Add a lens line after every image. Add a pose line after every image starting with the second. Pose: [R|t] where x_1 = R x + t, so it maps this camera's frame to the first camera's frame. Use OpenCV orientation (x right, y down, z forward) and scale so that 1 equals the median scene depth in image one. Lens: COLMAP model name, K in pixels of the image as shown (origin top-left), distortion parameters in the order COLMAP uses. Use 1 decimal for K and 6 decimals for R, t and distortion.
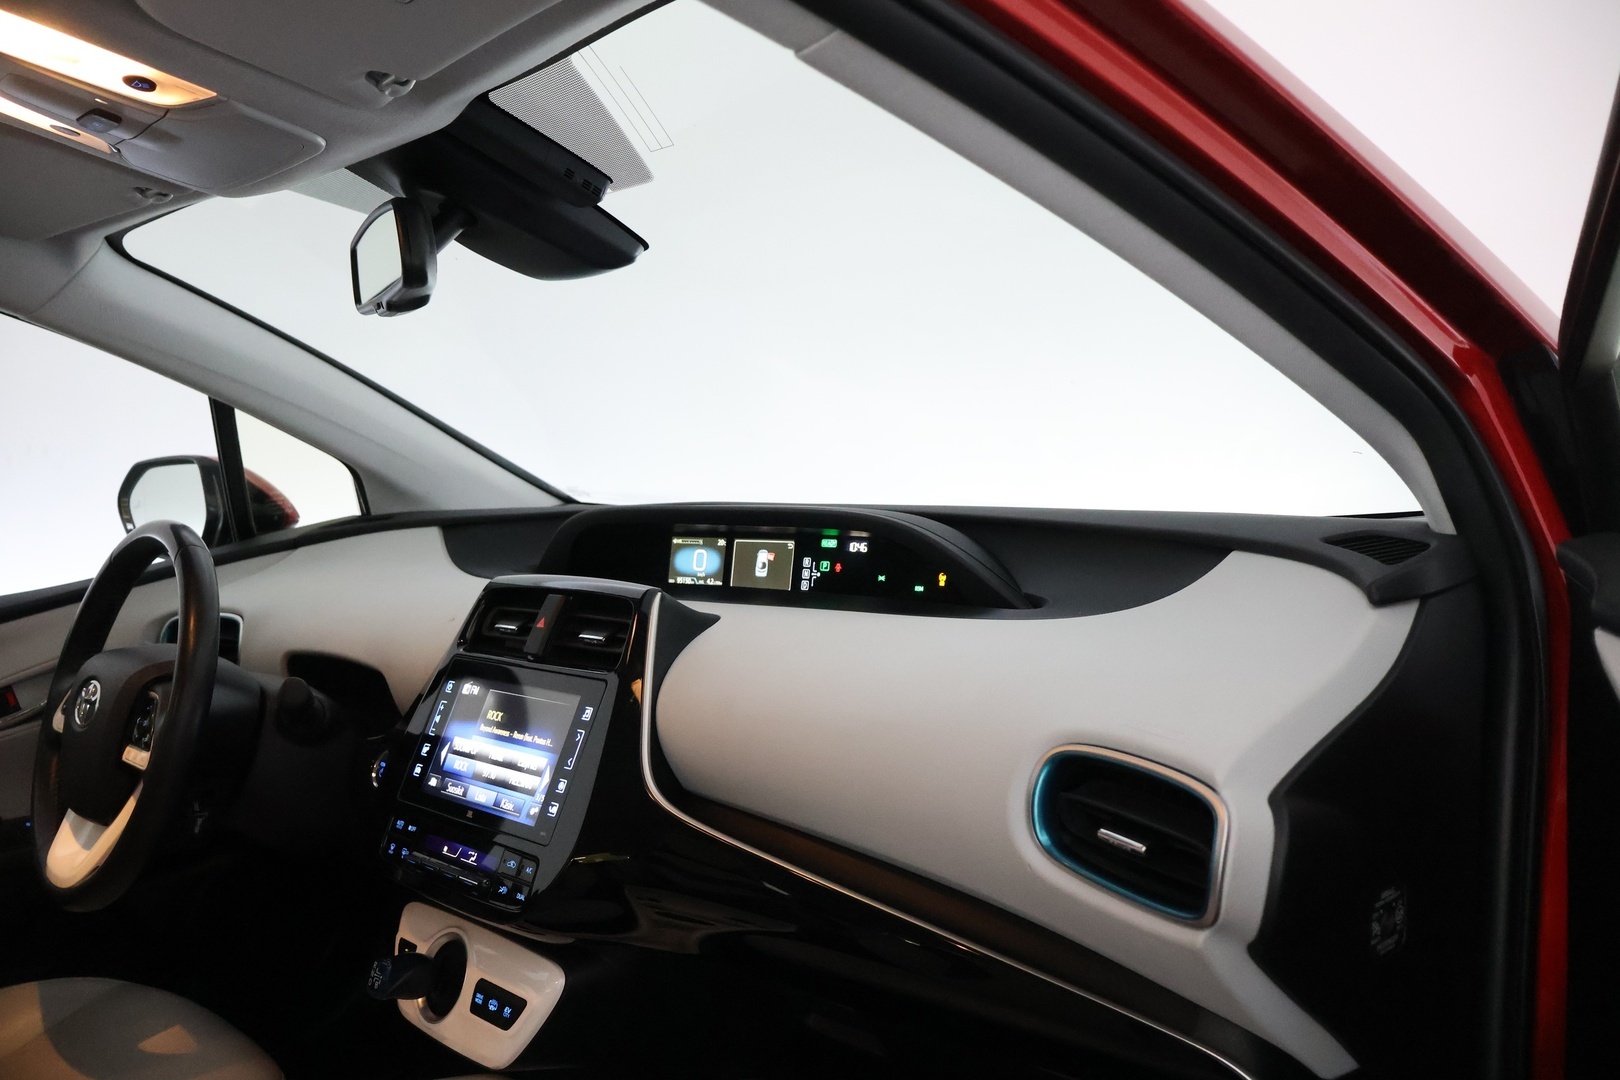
lens RADIAL K [[1335.4, 0, 800.5], [0, 1335.4, 542.3], [0, 0, 1]] dist [0.002320, 0.000180]
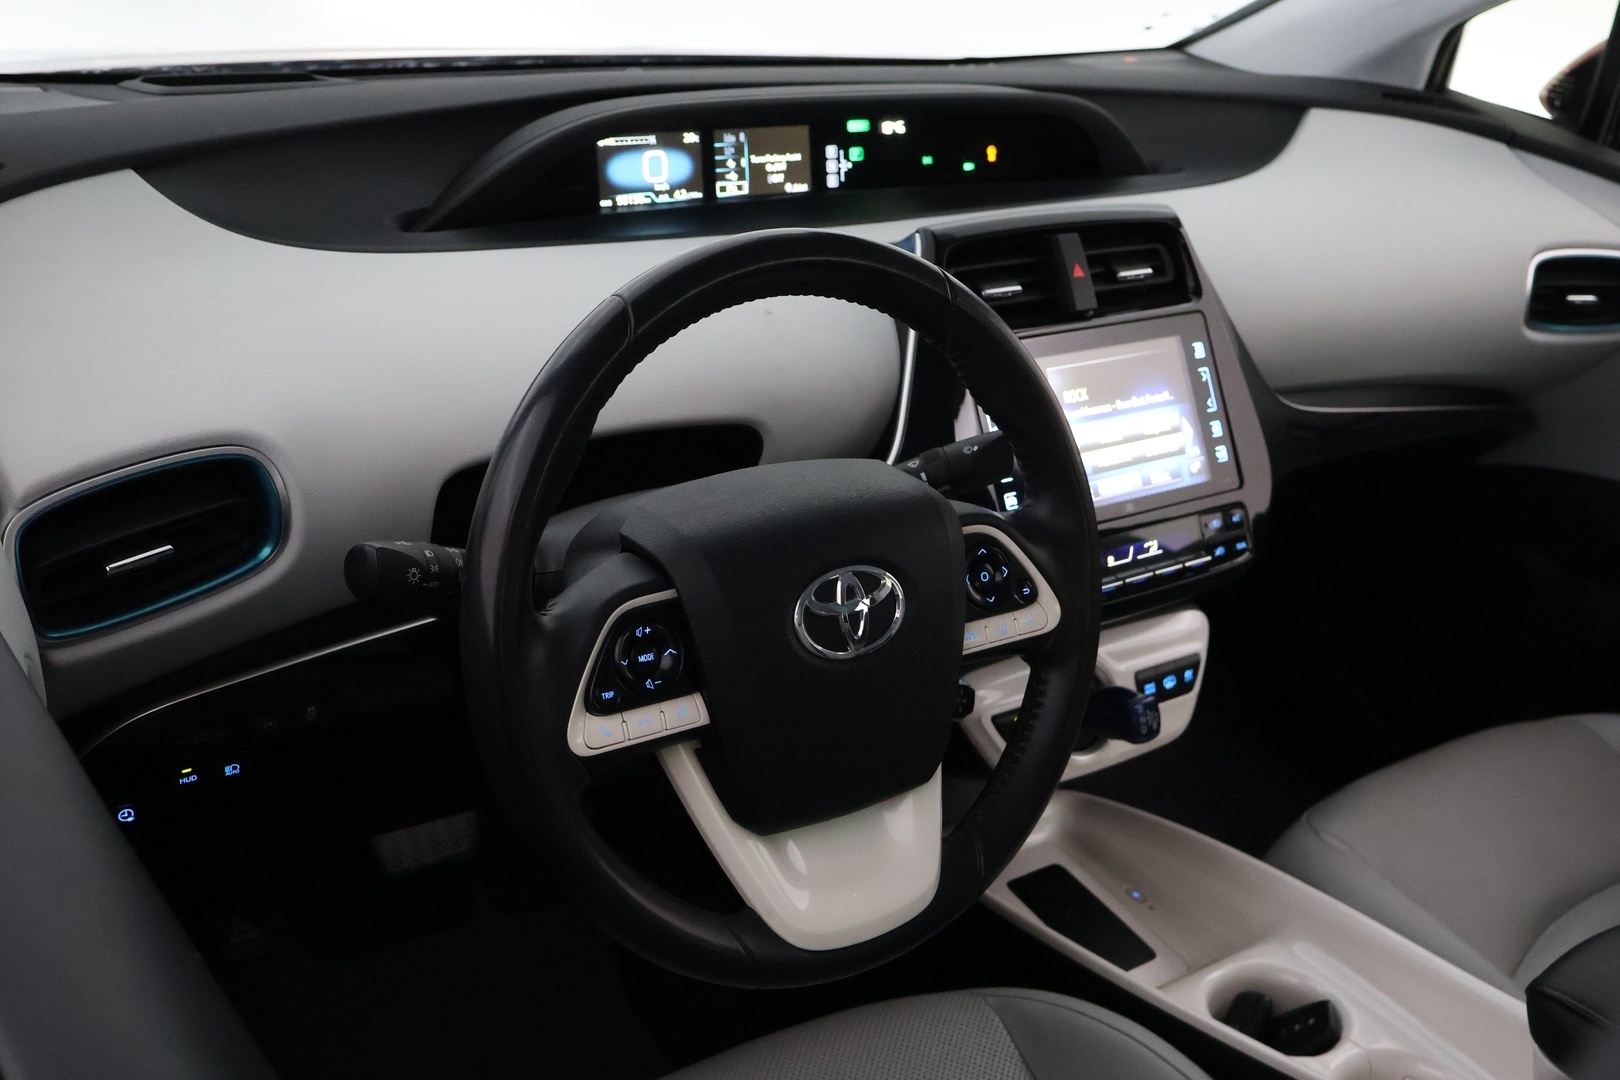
lens RADIAL K [[1760.1, 0, 813.5], [0, 1760.1, 531.2], [0, 0, 1]] dist [-0.024454, 0.000000]
pose [[0.128814, -0.326611, 0.936340, -1.088144], [-0.005145, 0.943973, 0.329982, -0.121871], [-0.991655, -0.047324, 0.119917, 0.878840]]
